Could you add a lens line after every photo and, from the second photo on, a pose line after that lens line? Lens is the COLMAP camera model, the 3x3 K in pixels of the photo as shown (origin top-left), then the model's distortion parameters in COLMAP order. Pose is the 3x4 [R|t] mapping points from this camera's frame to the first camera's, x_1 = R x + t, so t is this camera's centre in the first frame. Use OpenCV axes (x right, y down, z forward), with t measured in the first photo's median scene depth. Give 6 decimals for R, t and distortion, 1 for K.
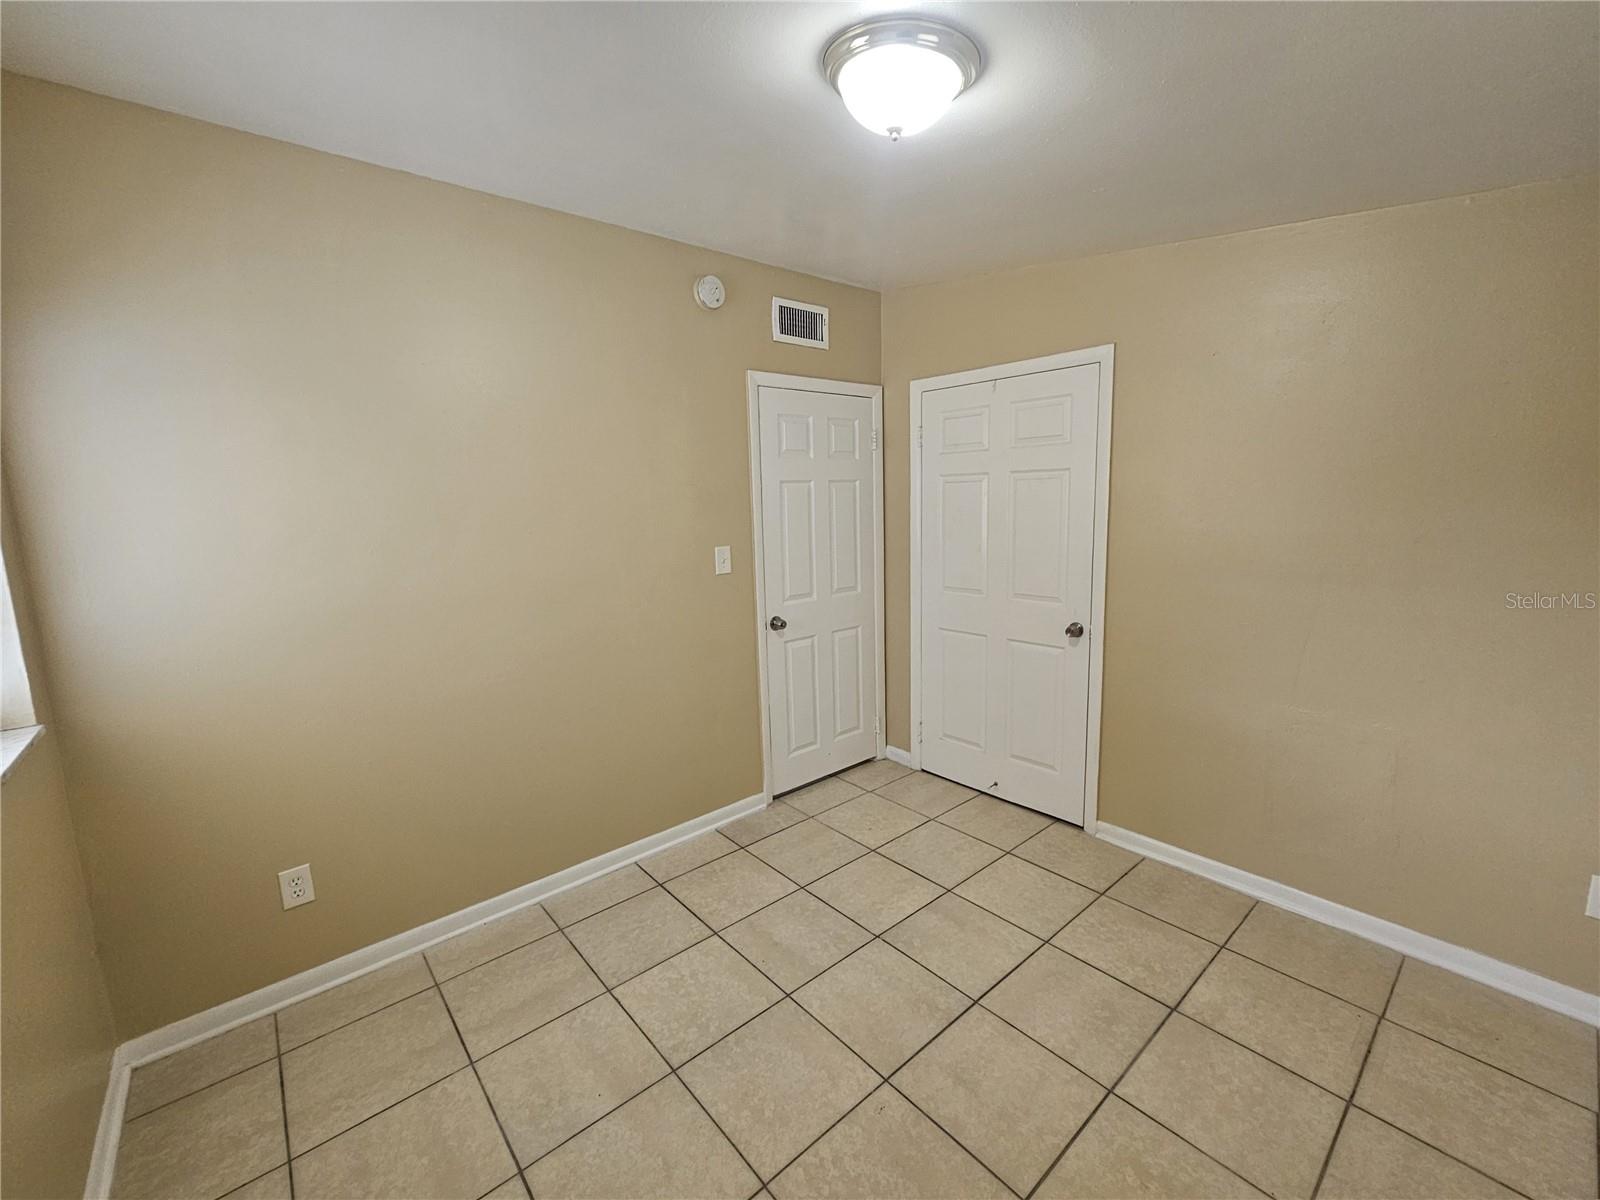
lens RADIAL K [[661.3, 0, 801.0], [0, 661.3, 591.8], [0, 0, 1]] dist [0.000440, 0.000233]
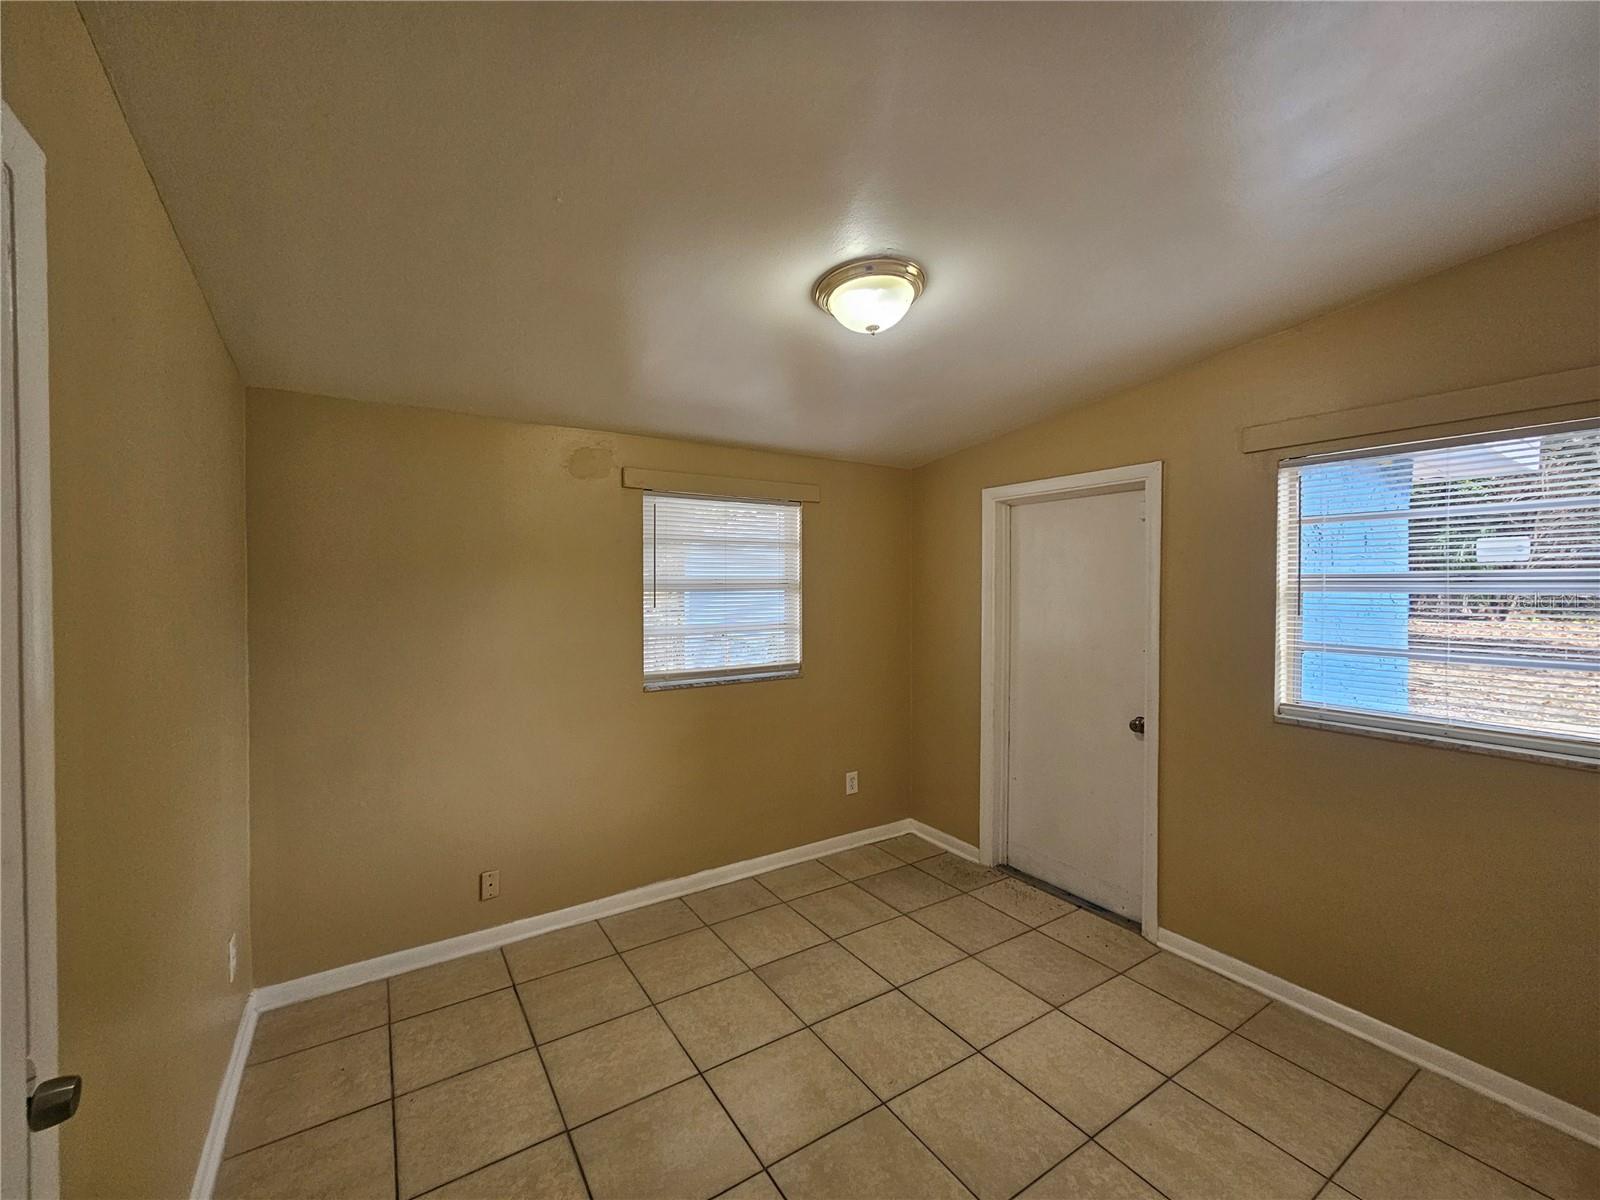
lens RADIAL K [[661.3, 0, 801.0], [0, 661.3, 591.8], [0, 0, 1]] dist [0.000440, 0.000233]
pose [[-0.990370, 0.024129, 0.136326, 0.086753], [0.045791, 0.986364, 0.158079, -0.274861], [-0.130653, 0.162800, -0.977970, 1.821452]]
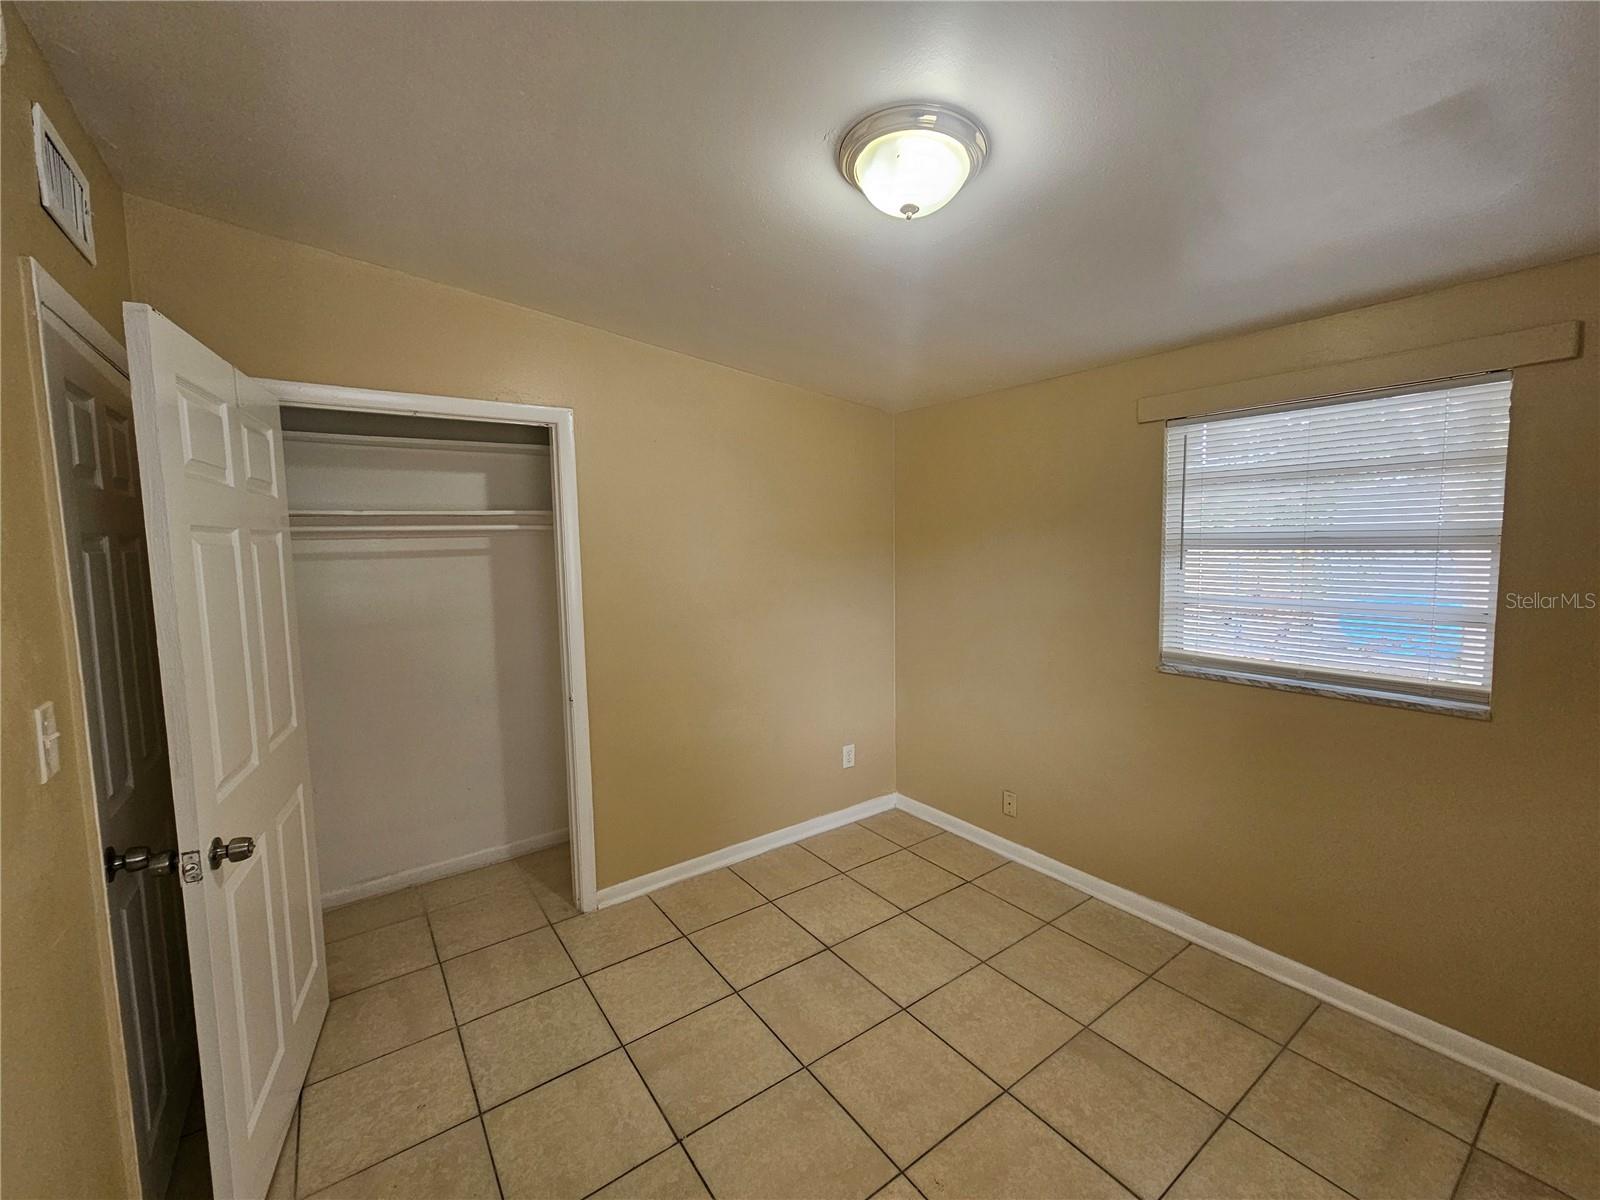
lens RADIAL K [[661.3, 0, 801.0], [0, 661.3, 591.8], [0, 0, 1]] dist [0.000440, 0.000233]
pose [[0.086281, -0.056167, 0.994686, -0.704006], [0.159812, 0.986261, 0.041829, -0.117183], [-0.983370, 0.155354, 0.094071, 0.854515]]
